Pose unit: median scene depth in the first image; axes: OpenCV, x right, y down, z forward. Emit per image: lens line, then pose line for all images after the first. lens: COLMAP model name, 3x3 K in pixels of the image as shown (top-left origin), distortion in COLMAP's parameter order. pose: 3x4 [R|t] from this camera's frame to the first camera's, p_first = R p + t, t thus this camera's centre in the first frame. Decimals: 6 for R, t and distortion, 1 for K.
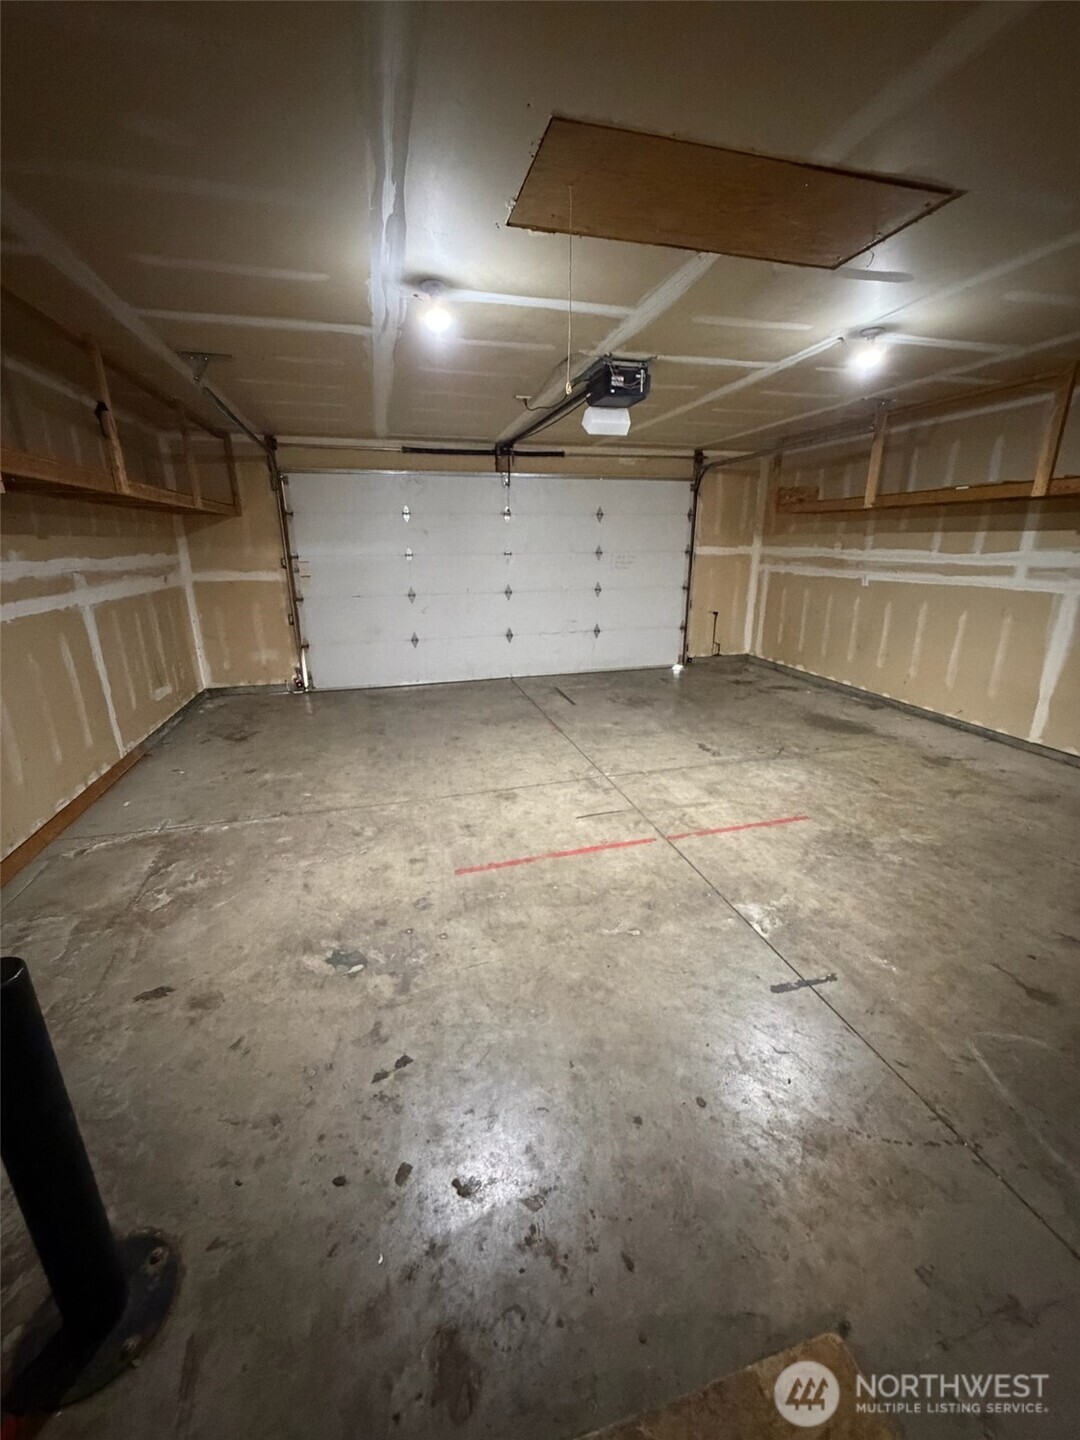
lens RADIAL K [[570.7, 0, 542.3], [0, 570.7, 715.7], [0, 0, 1]] dist [-0.000330, 0.000036]
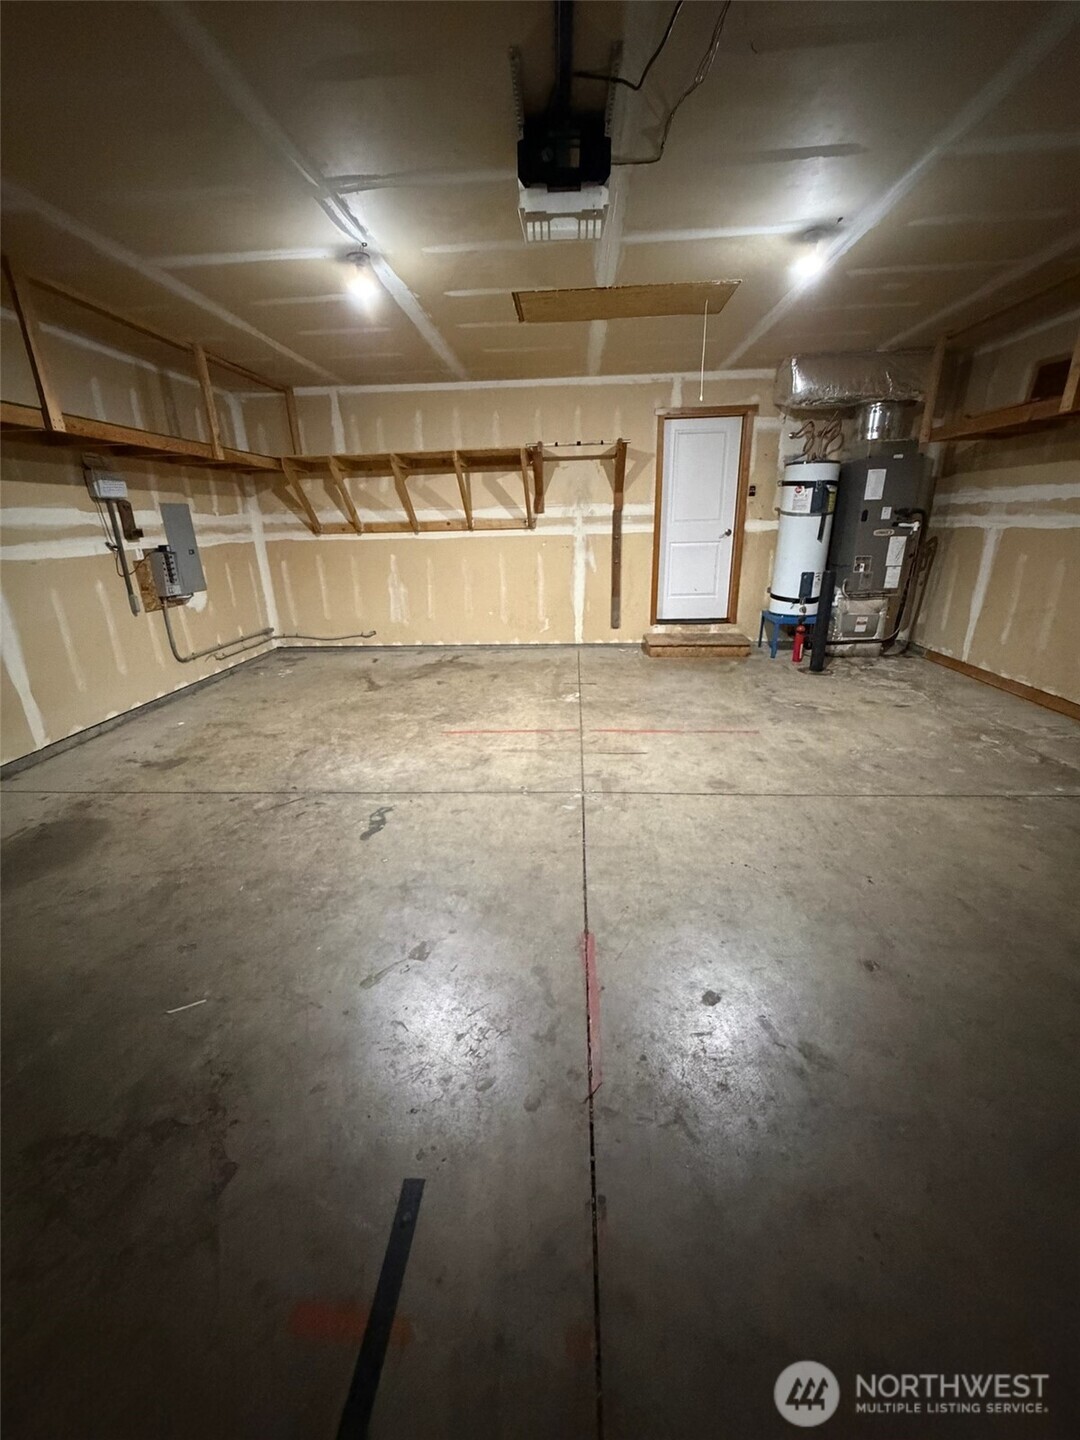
lens RADIAL K [[570.7, 0, 542.8], [0, 570.7, 723.1], [0, 0, 1]] dist [-0.000330, 0.000036]
pose [[-0.948968, -0.078646, 0.305408, -0.069398], [0.120329, 0.804854, 0.581146, -0.476631], [-0.291514, 0.588239, -0.754318, 1.810218]]
